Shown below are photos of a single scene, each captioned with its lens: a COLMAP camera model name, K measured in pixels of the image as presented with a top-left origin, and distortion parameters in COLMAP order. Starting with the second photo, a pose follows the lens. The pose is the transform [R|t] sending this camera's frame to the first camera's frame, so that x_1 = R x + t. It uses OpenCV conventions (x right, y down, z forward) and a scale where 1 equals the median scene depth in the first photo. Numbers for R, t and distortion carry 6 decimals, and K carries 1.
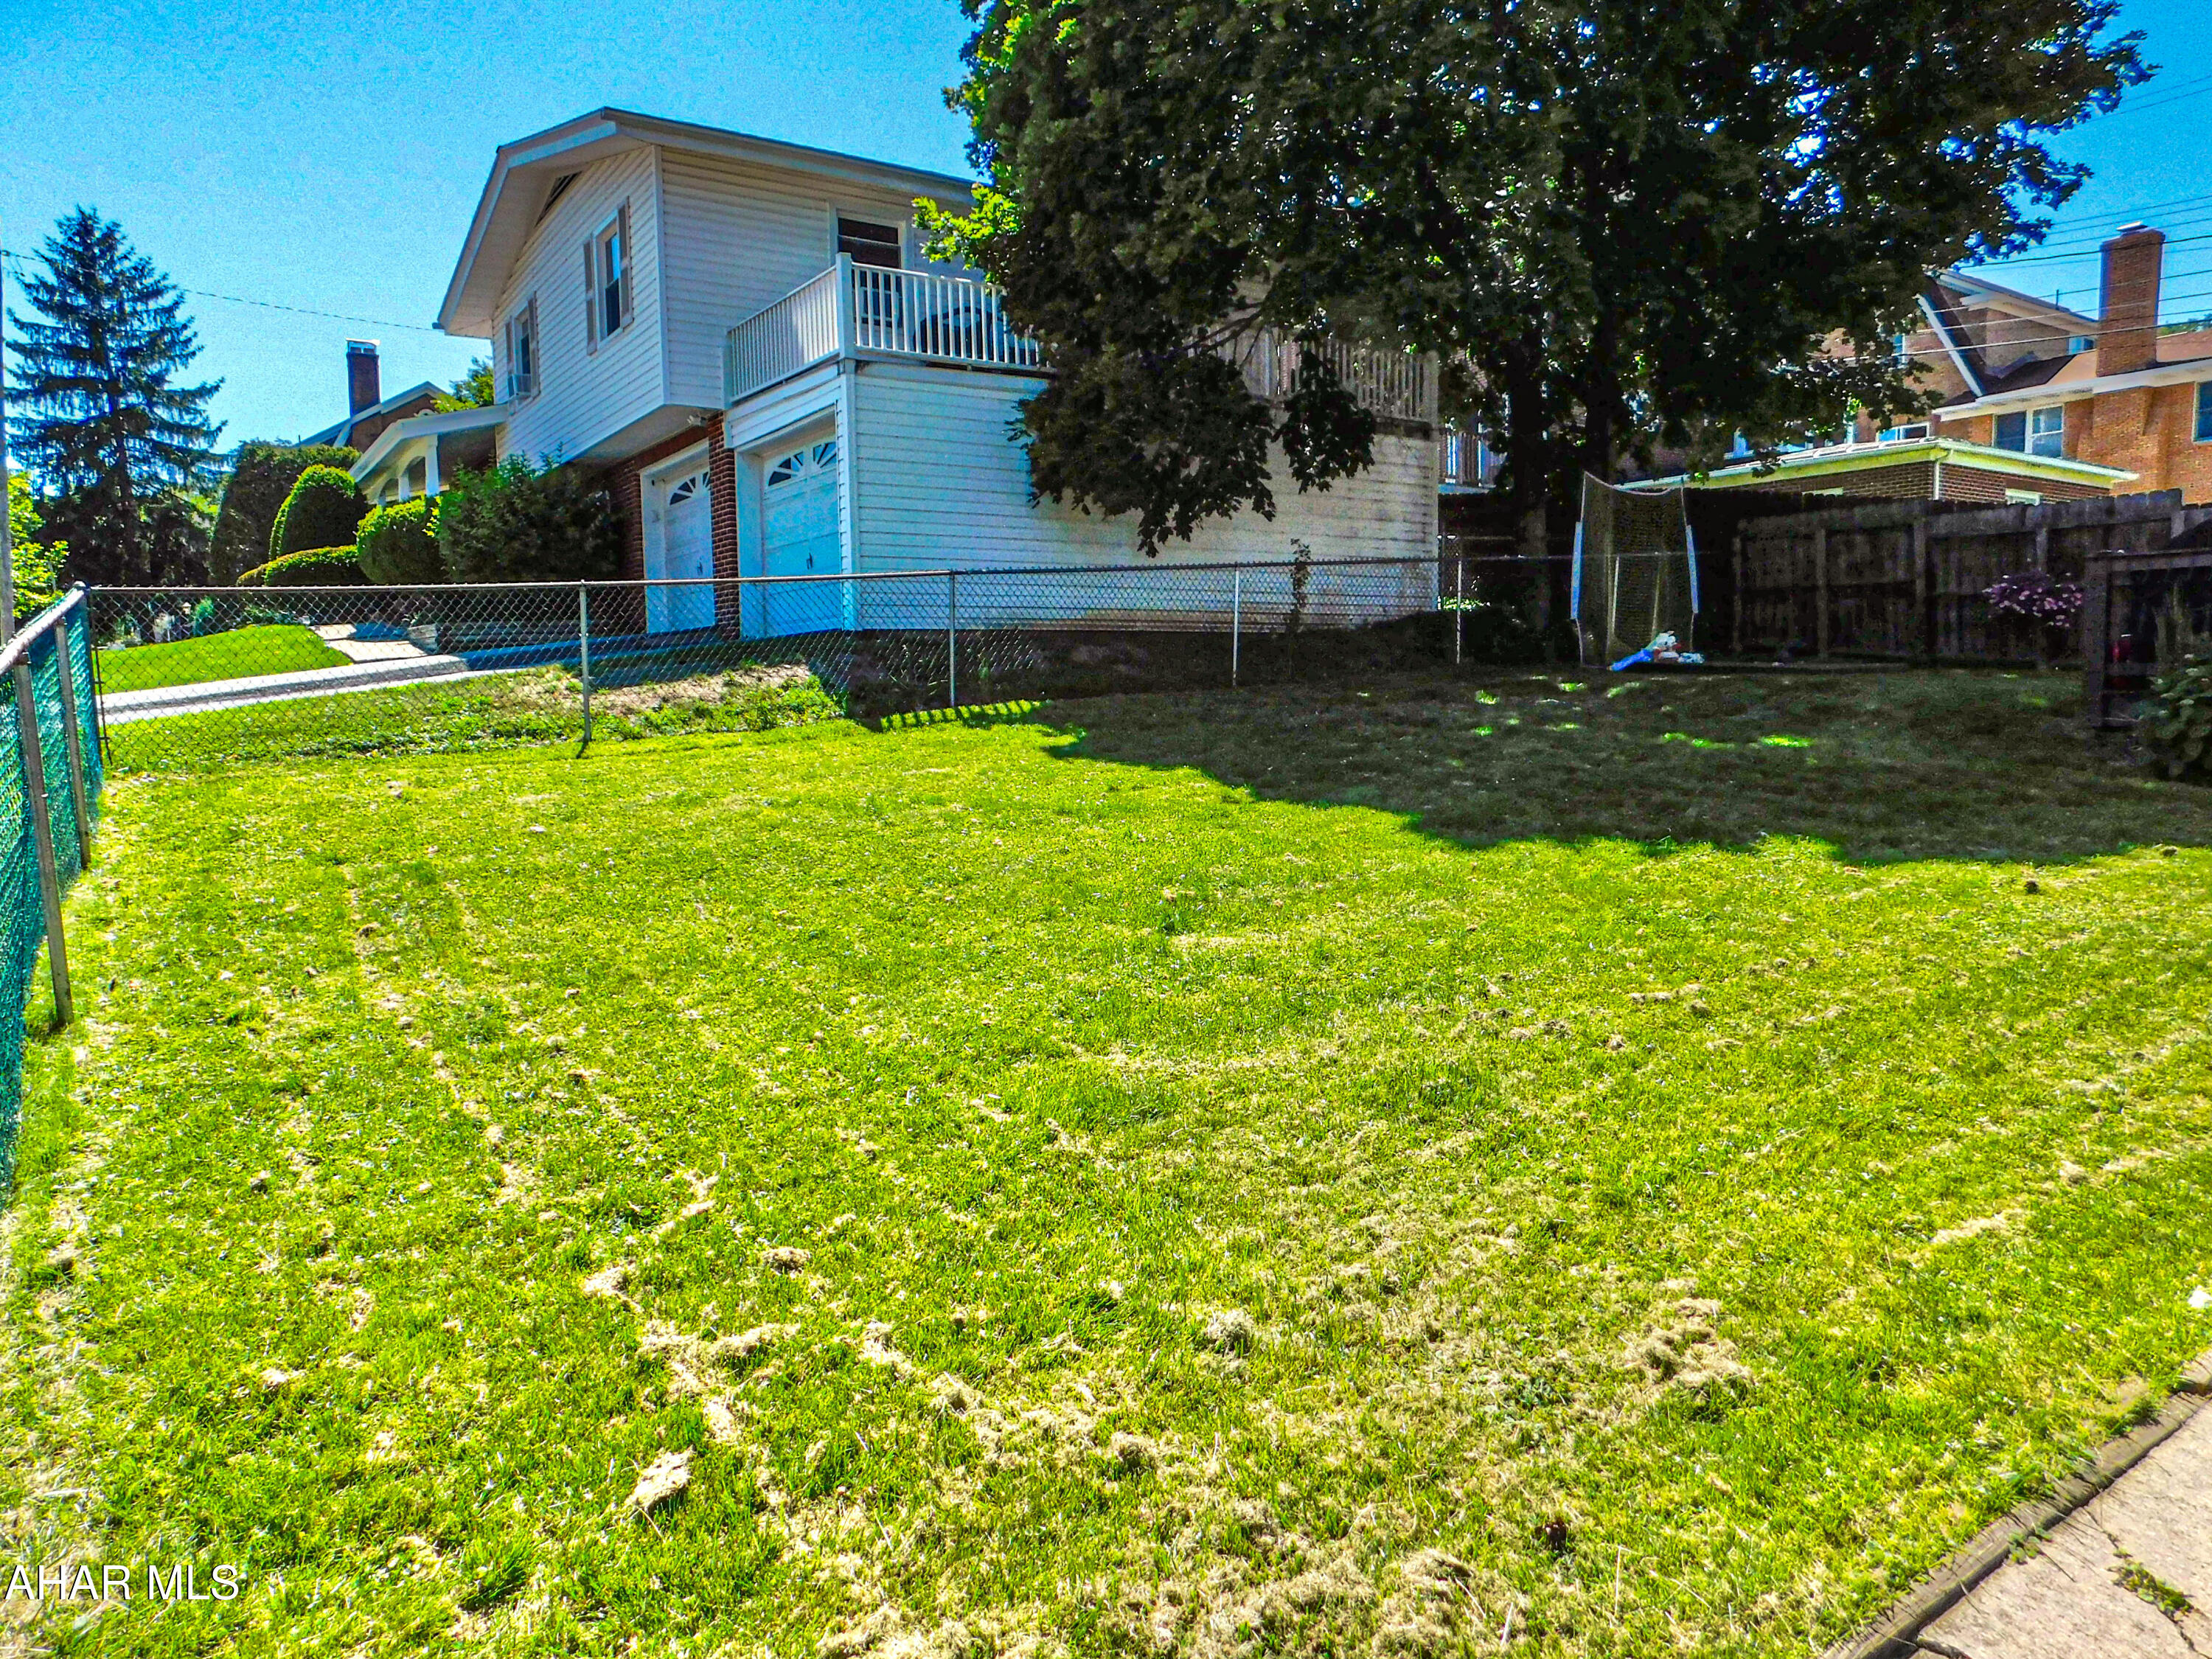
lens RADIAL K [[1463.8, 0, 1101.5], [0, 1463.8, 836.5], [0, 0, 1]] dist [-0.075033, 0.064750]
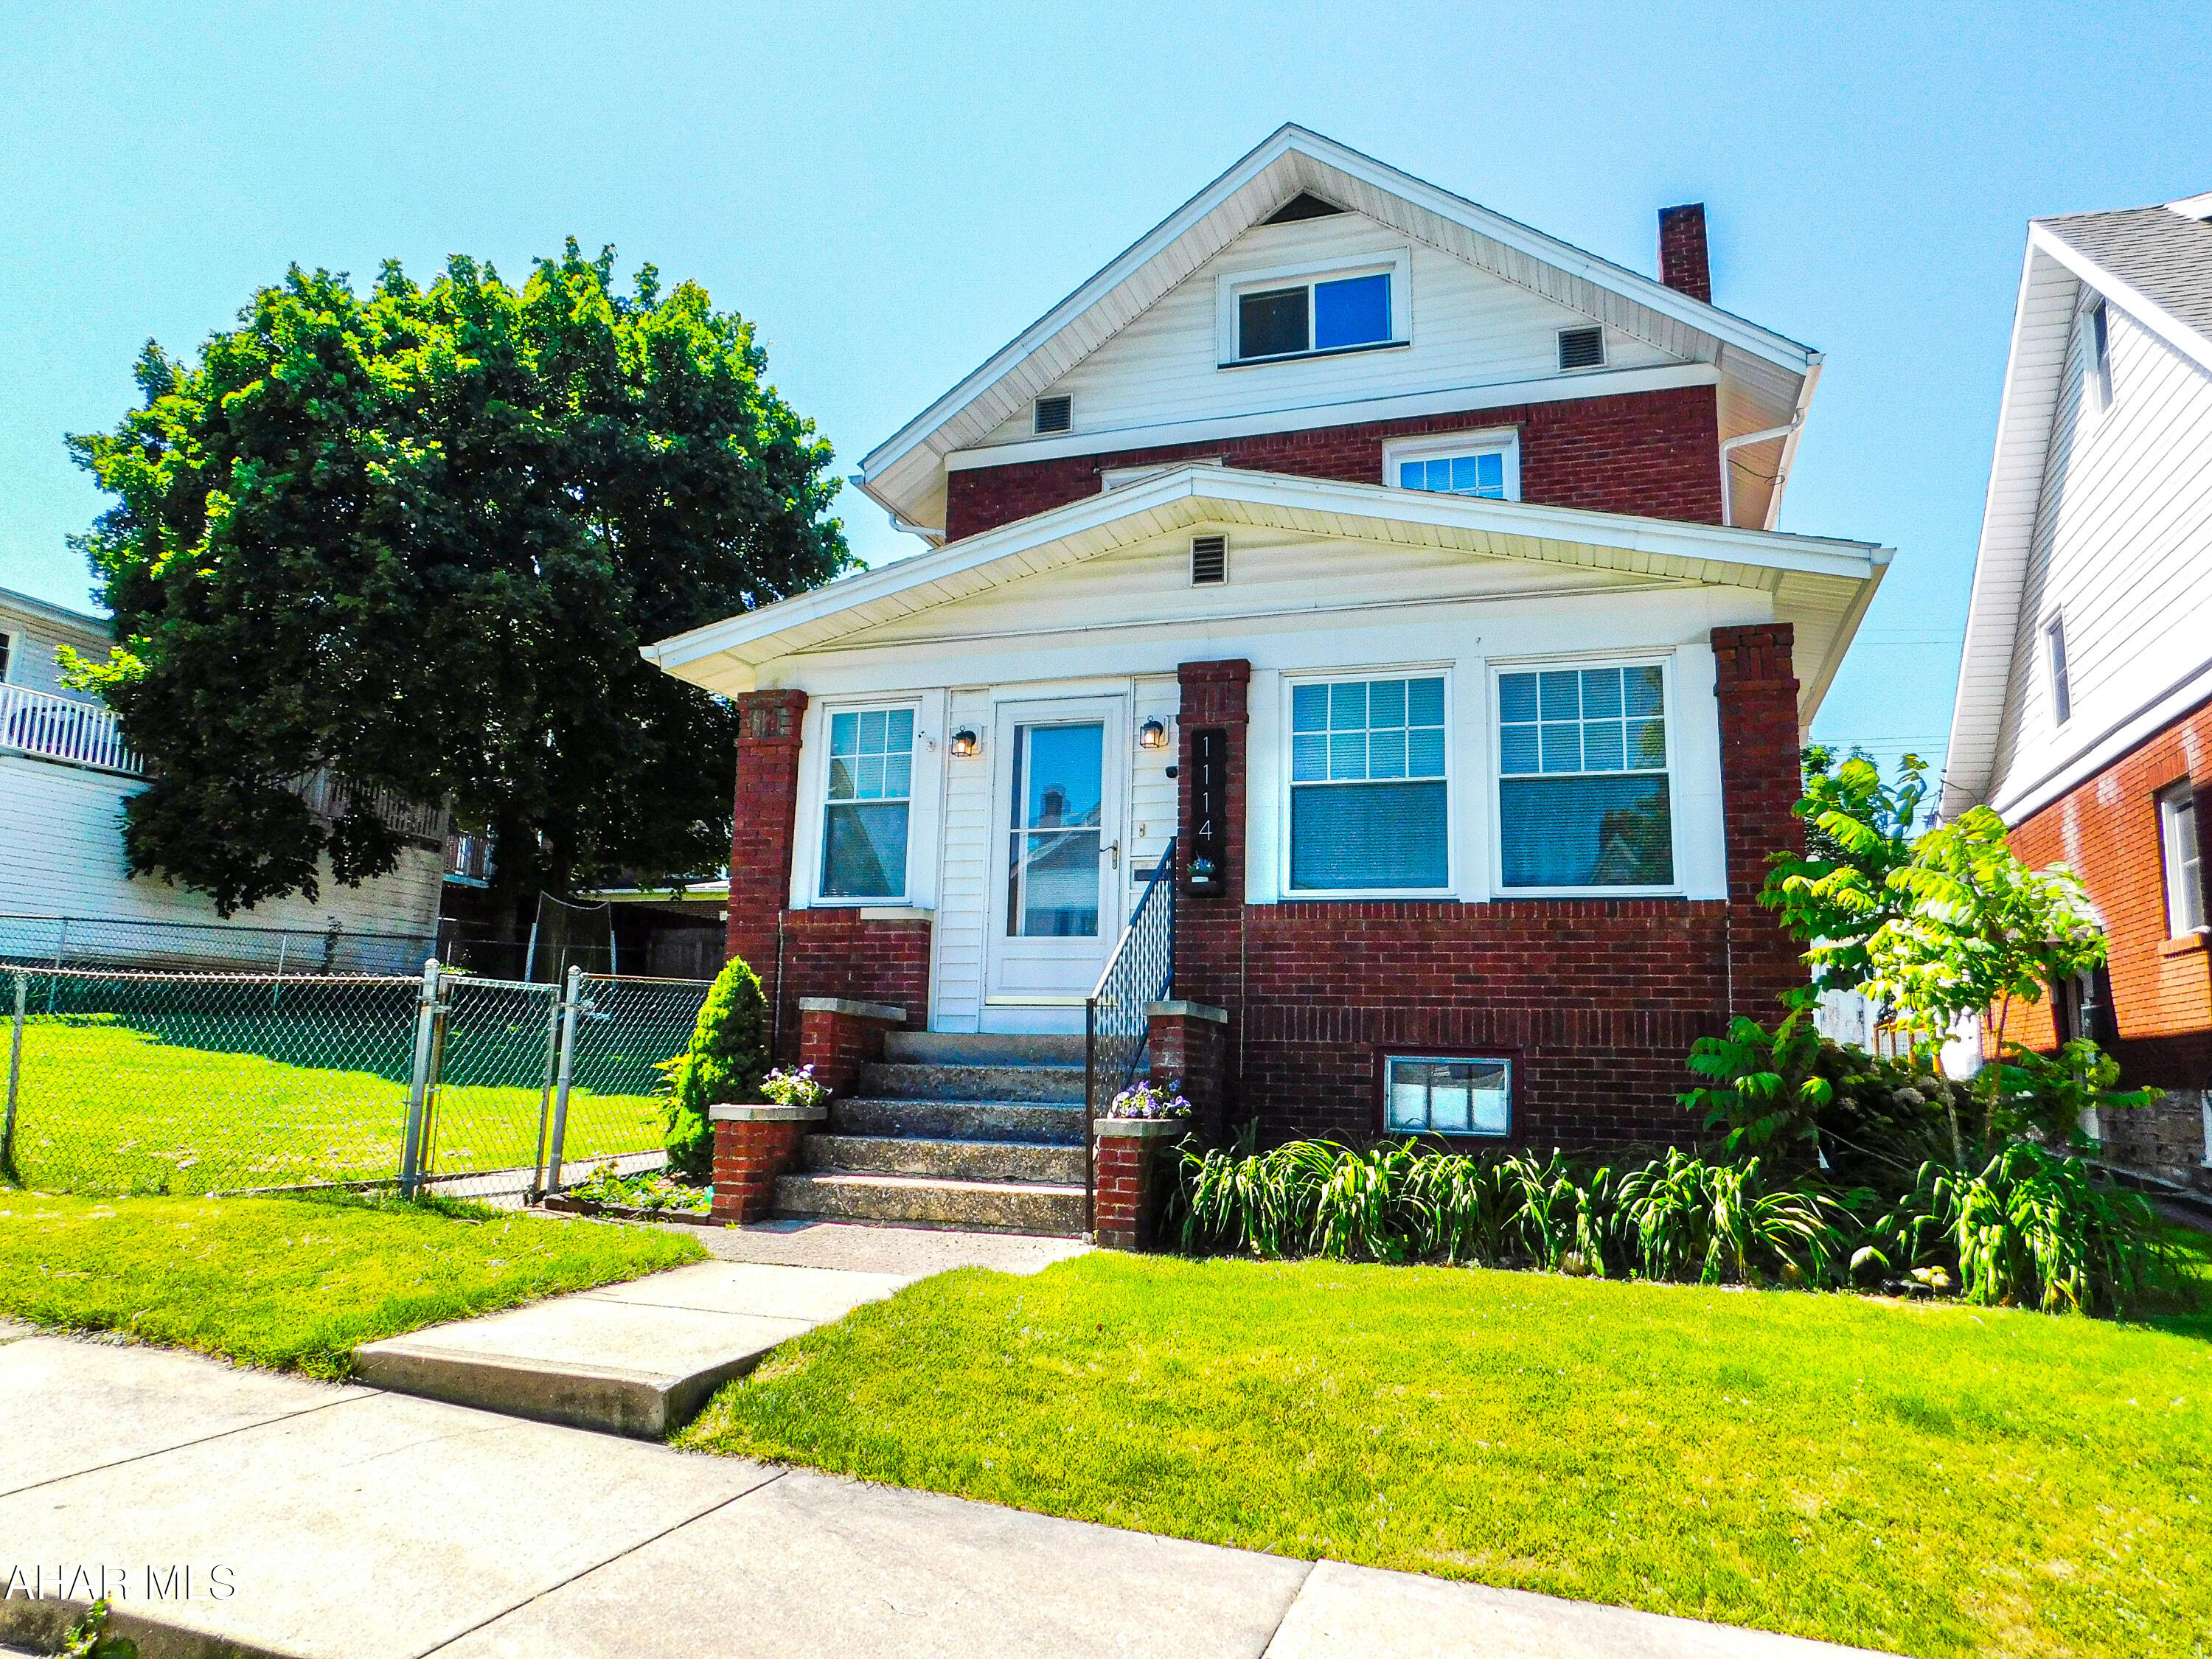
lens RADIAL K [[1463.8, 0, 1101.5], [0, 1463.8, 836.5], [0, 0, 1]] dist [-0.075033, 0.064750]
pose [[0.799941, 0.134512, 0.584809, -0.106193], [0.017958, 0.968750, -0.247387, 0.091256], [-0.599811, 0.208397, 0.772527, -0.609096]]
